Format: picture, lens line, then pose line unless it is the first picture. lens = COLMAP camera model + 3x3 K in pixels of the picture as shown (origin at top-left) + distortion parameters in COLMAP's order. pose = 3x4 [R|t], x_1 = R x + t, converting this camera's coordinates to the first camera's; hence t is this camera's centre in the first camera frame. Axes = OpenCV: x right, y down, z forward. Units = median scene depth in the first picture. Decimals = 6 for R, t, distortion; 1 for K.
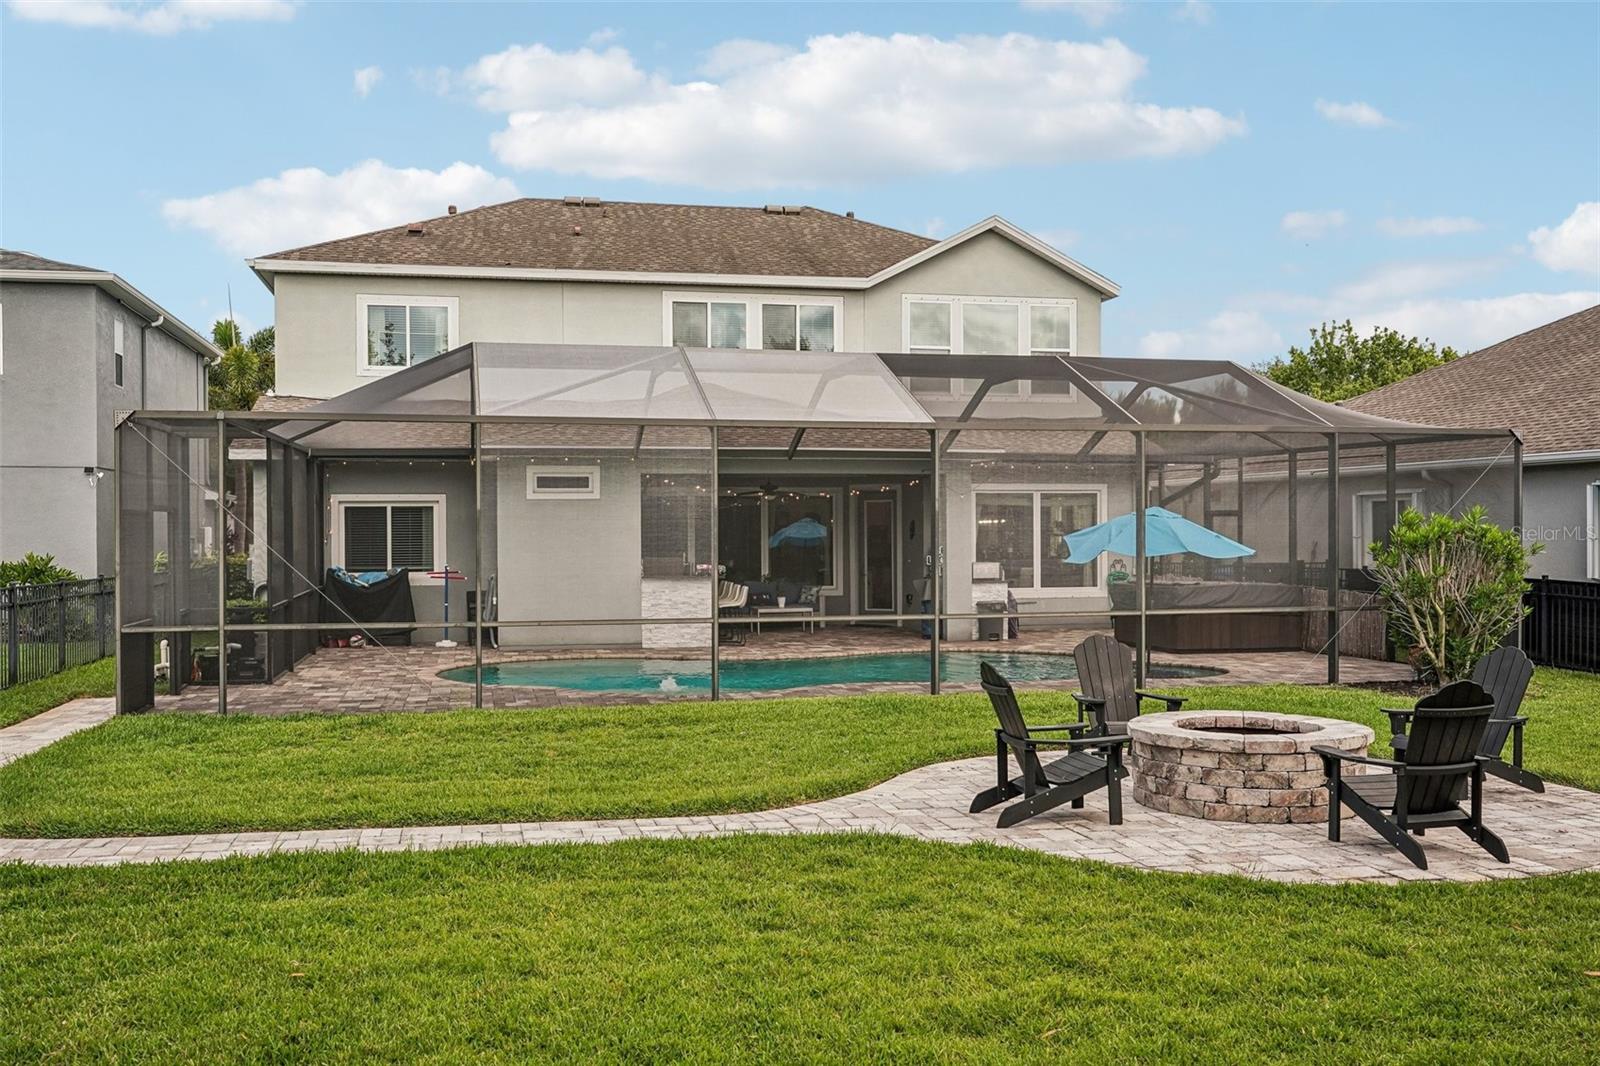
lens RADIAL K [[1386.9, 0, 764.7], [0, 1386.9, 528.9], [0, 0, 1]] dist [0.012690, -0.008071]
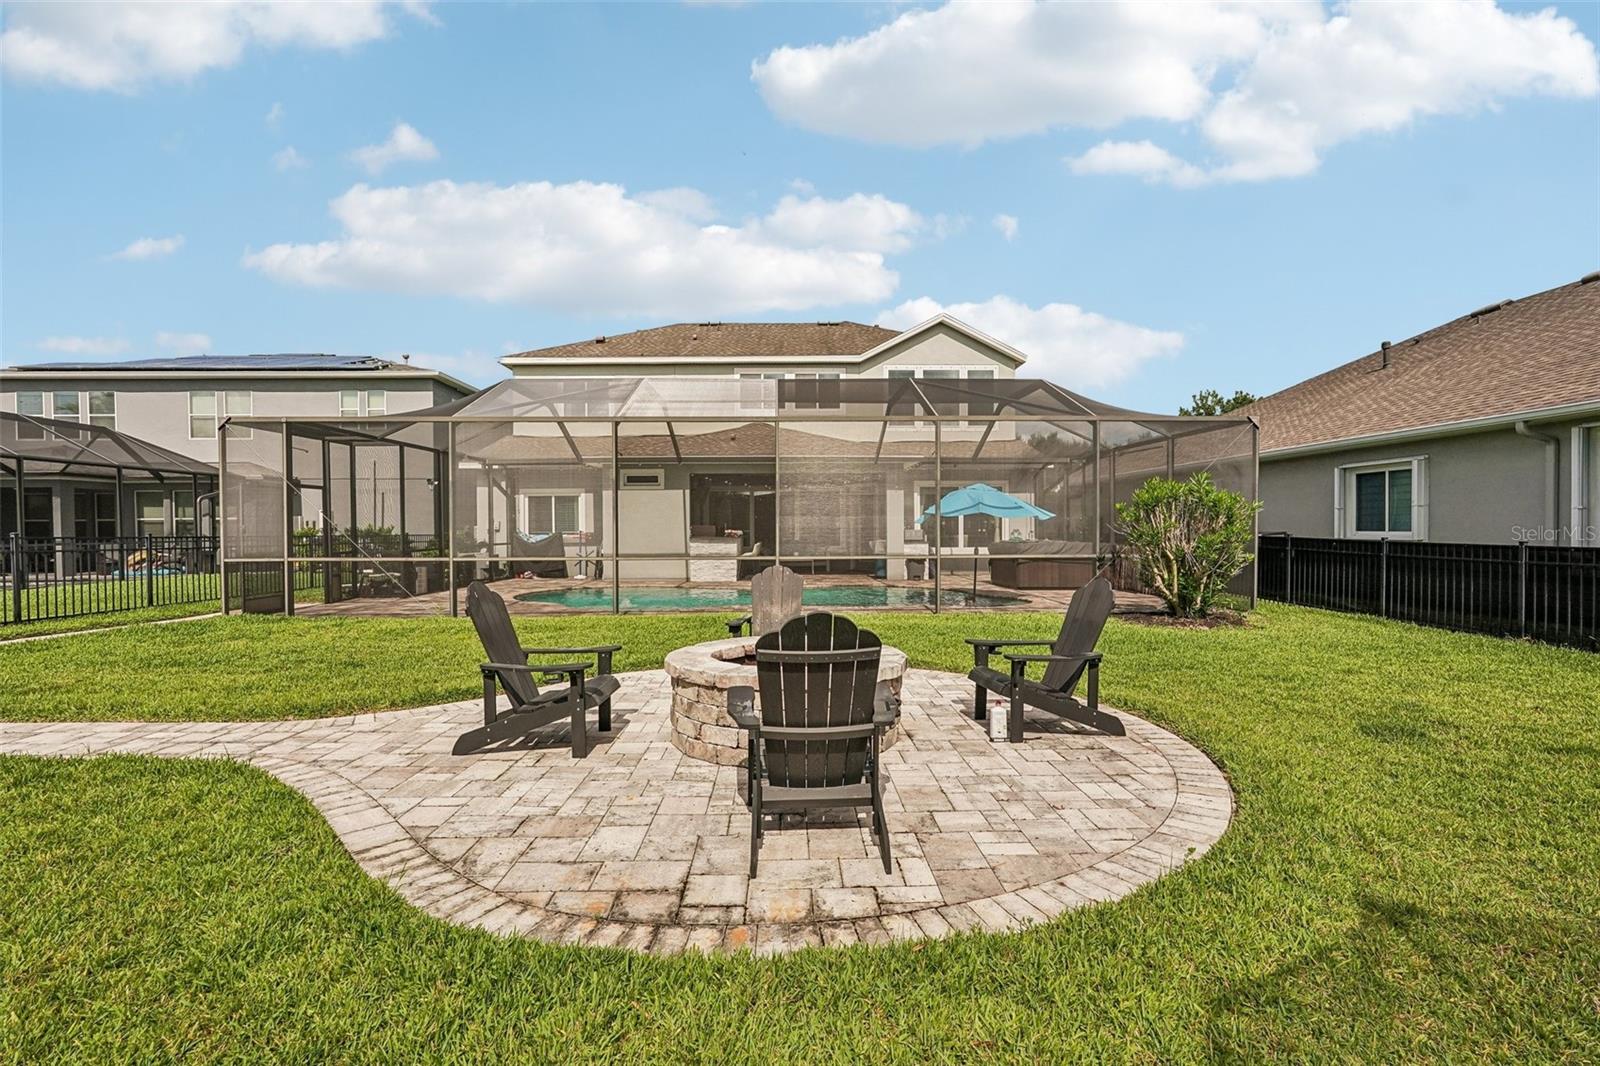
lens RADIAL K [[704.6, 0, 788.1], [0, 704.6, 543.5], [0, 0, 1]] dist [-0.003012, 0.002747]
pose [[0.982451, 0.004737, -0.186462, 0.211018], [-0.000116, 0.999693, 0.024783, 0.025124], [0.186522, -0.024327, 0.982149, 0.249484]]
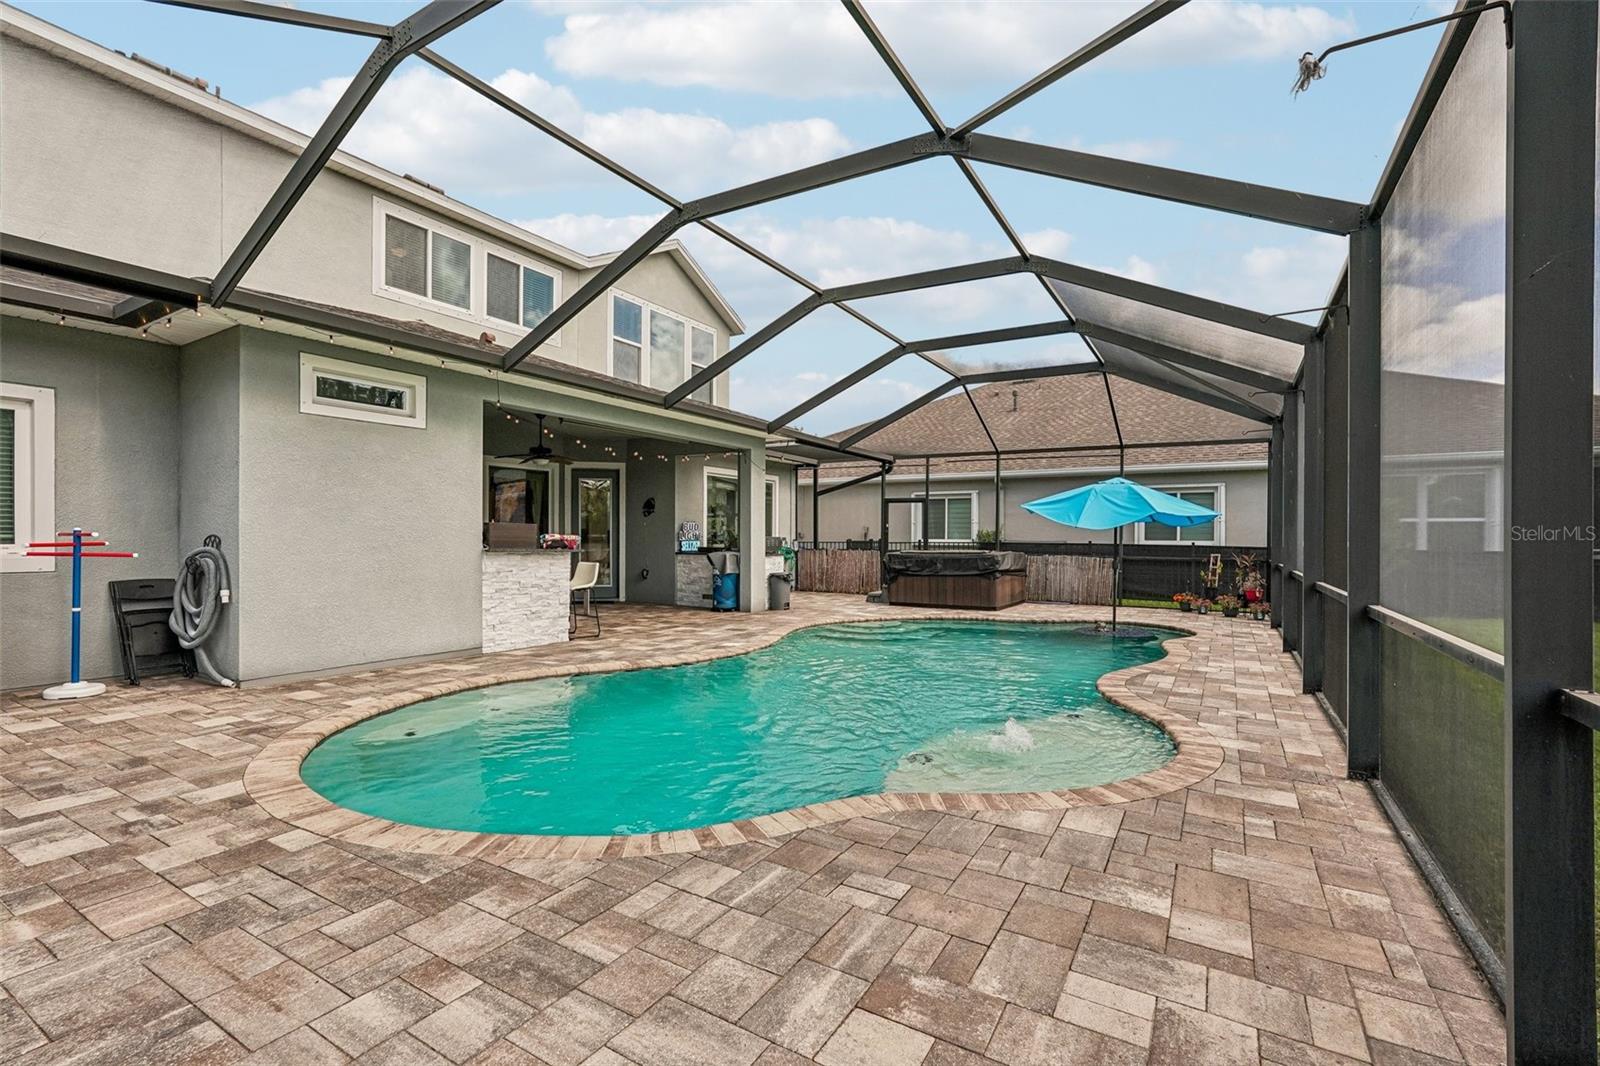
lens RADIAL K [[704.6, 0, 789.7], [0, 704.6, 531.0], [0, 0, 1]] dist [-0.003012, 0.002747]
pose [[0.698218, 0.011996, 0.715785, -0.275884], [-0.014074, 0.999896, -0.003028, 0.028392], [-0.715747, -0.007960, 0.698315, 0.768315]]
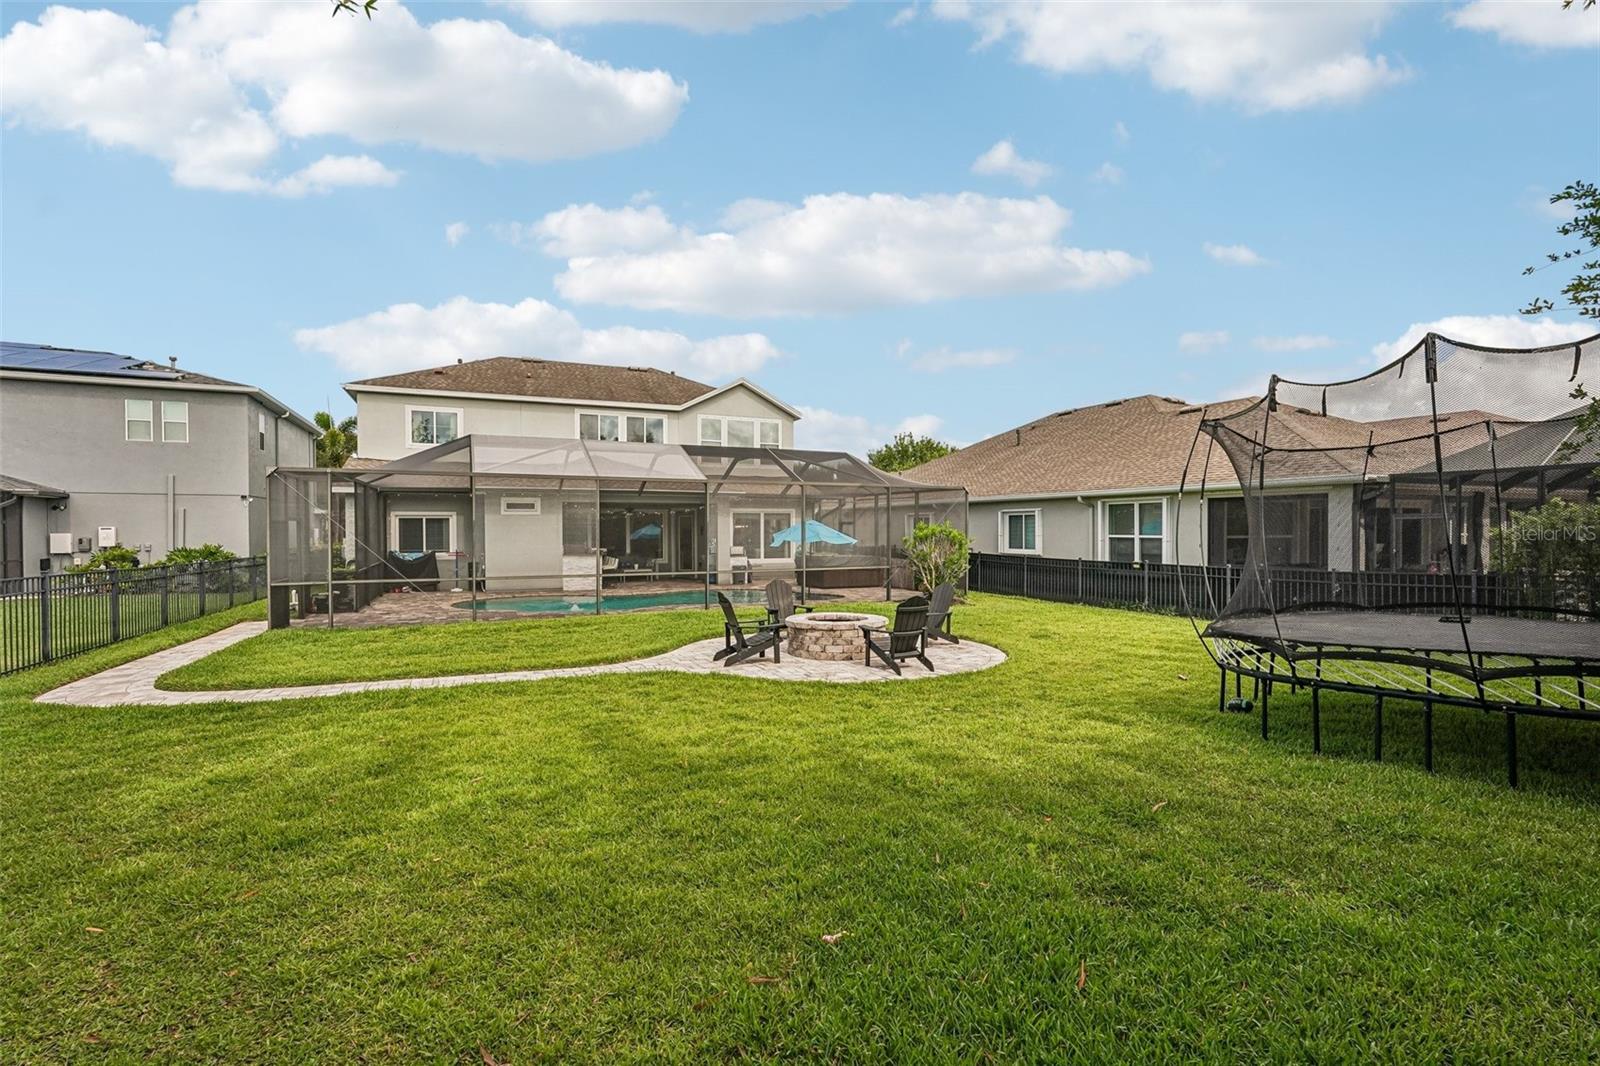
lens RADIAL K [[704.6, 0, 781.4], [0, 704.6, 538.1], [0, 0, 1]] dist [-0.003012, 0.002747]
pose [[0.978799, -0.001092, 0.204822, 0.011841], [-0.001361, 0.999929, 0.011837, -0.001180], [-0.204820, -0.011864, 0.978728, -0.049219]]
